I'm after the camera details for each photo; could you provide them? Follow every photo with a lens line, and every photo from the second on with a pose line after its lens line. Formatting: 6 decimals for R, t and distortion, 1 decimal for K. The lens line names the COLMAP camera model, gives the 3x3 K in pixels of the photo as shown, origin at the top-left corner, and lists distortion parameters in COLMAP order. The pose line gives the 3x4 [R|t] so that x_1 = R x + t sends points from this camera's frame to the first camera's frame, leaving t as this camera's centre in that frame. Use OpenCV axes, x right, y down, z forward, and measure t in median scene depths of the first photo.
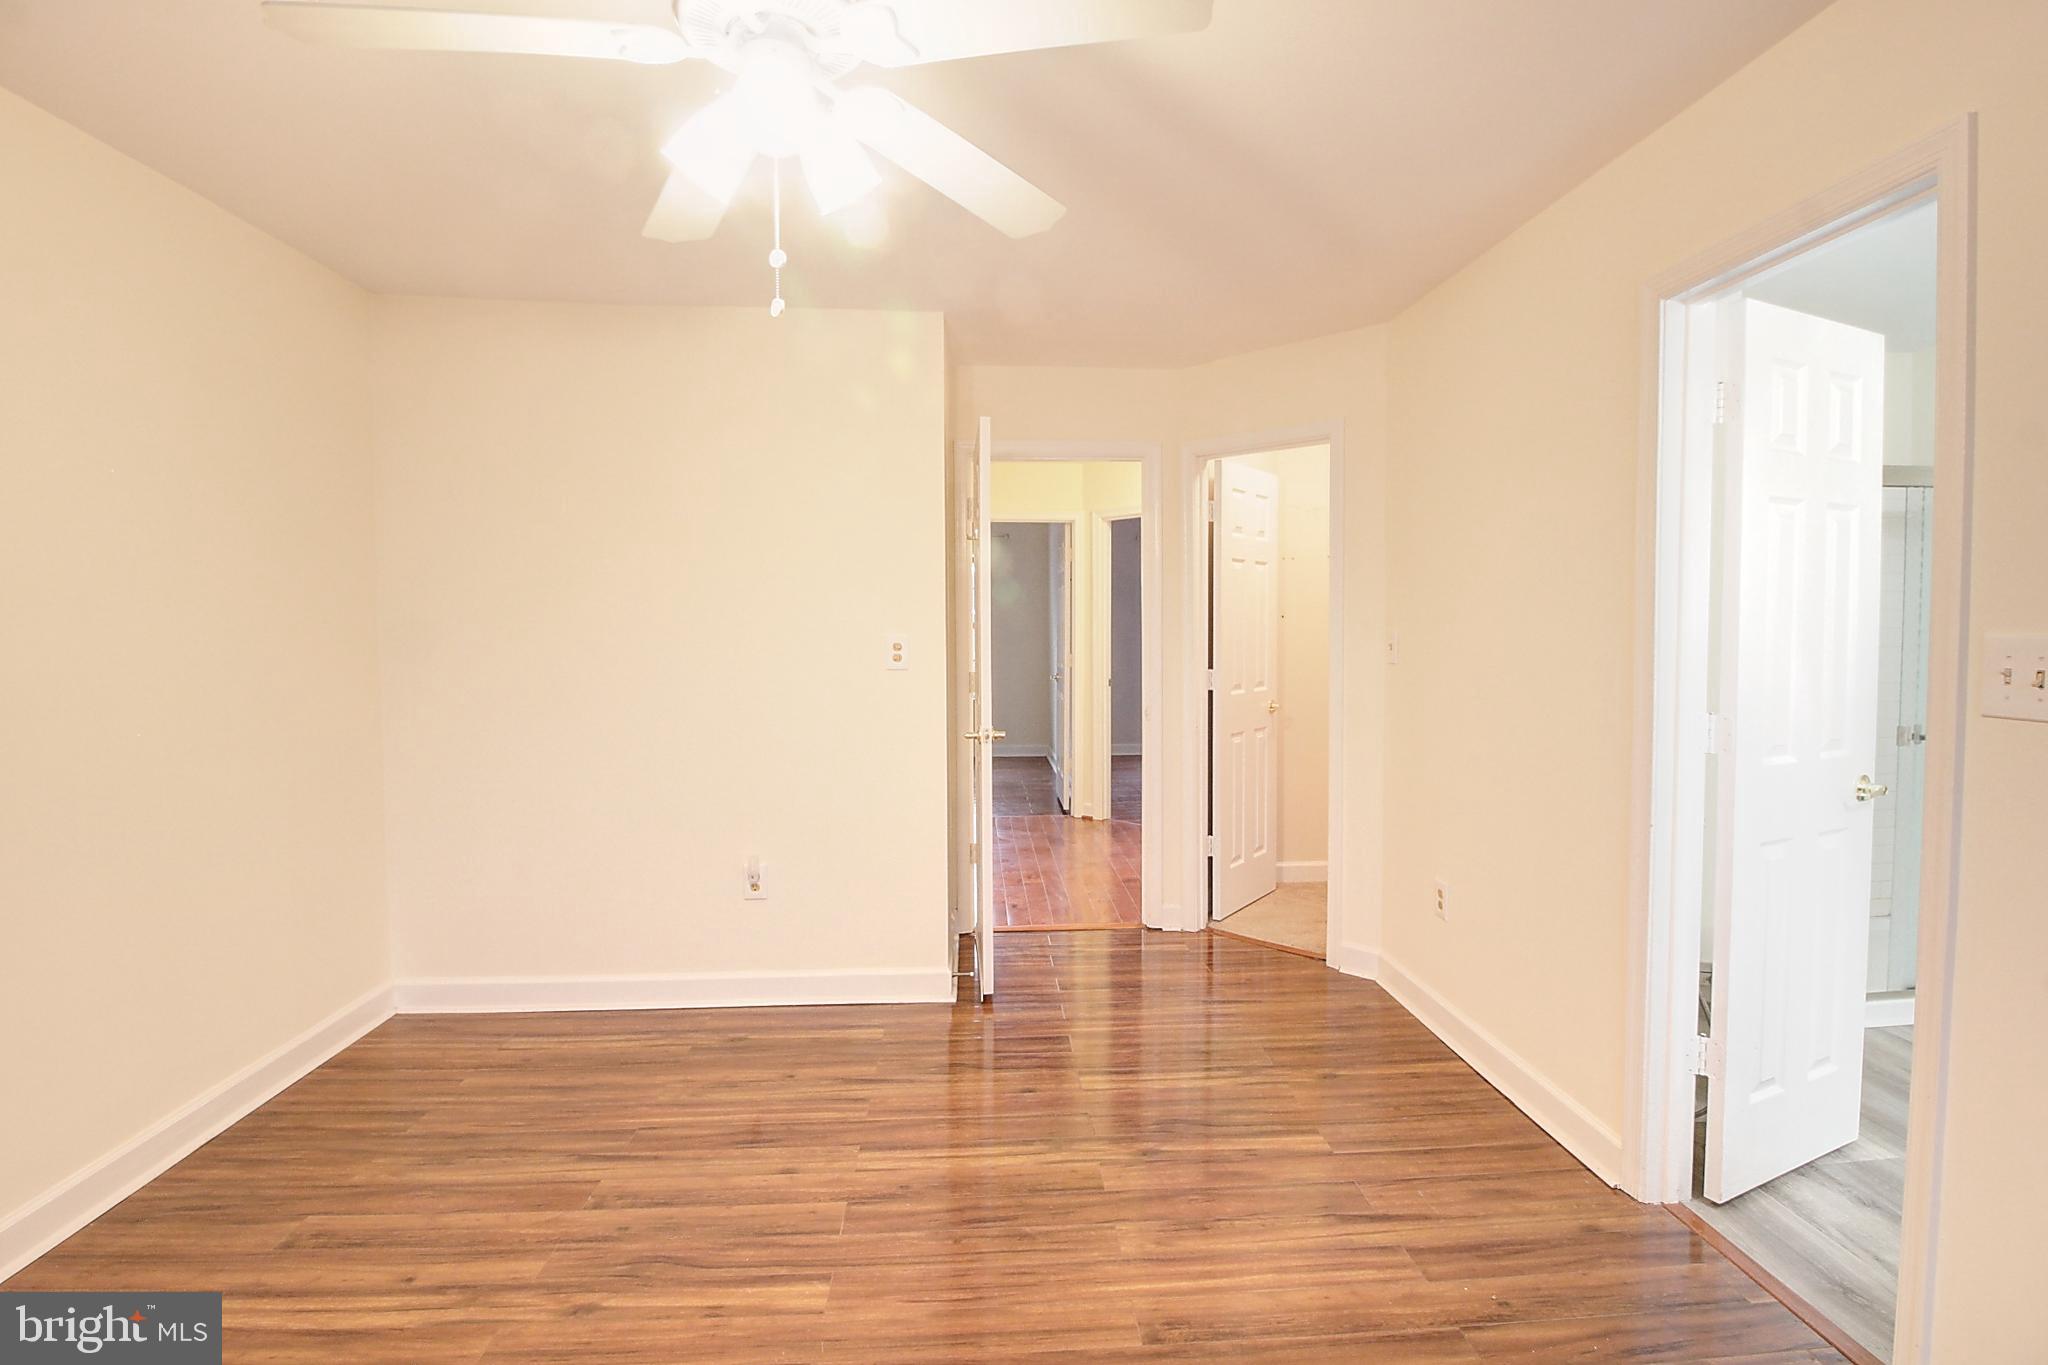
lens RADIAL K [[958.1, 0, 1022.5], [0, 958.1, 670.5], [0, 0, 1]] dist [-0.005009, -0.008402]
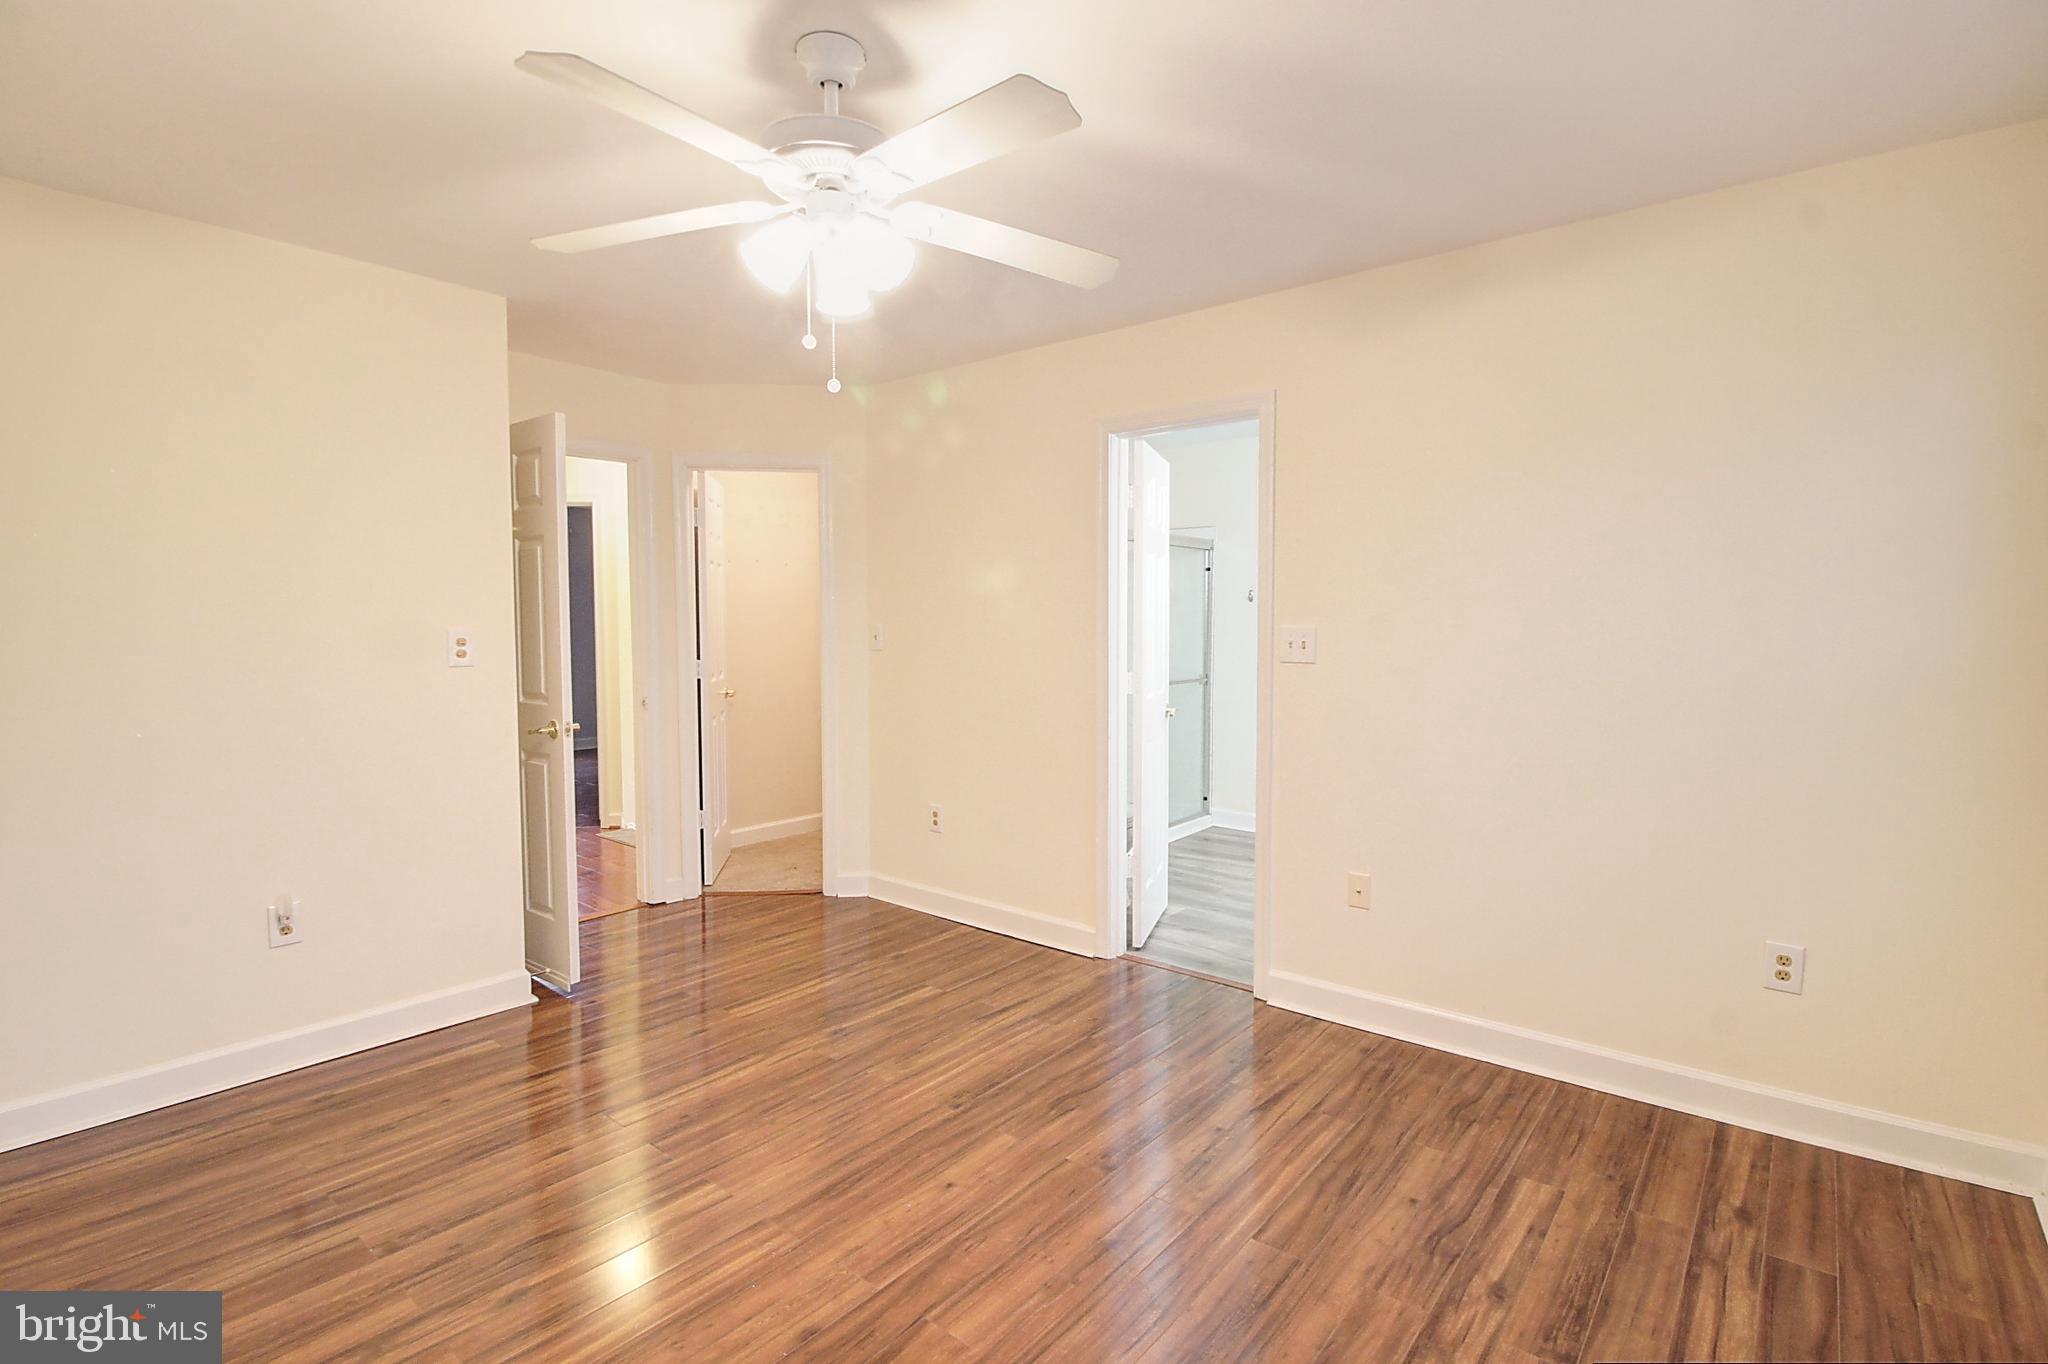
lens RADIAL K [[958.1, 0, 1040.0], [0, 958.1, 676.0], [0, 0, 1]] dist [-0.005009, -0.008402]
pose [[0.679676, -0.037955, 0.732530, -0.516239], [0.030194, 0.999262, 0.023759, 0.003620], [-0.732891, 0.005970, 0.680320, -0.065481]]
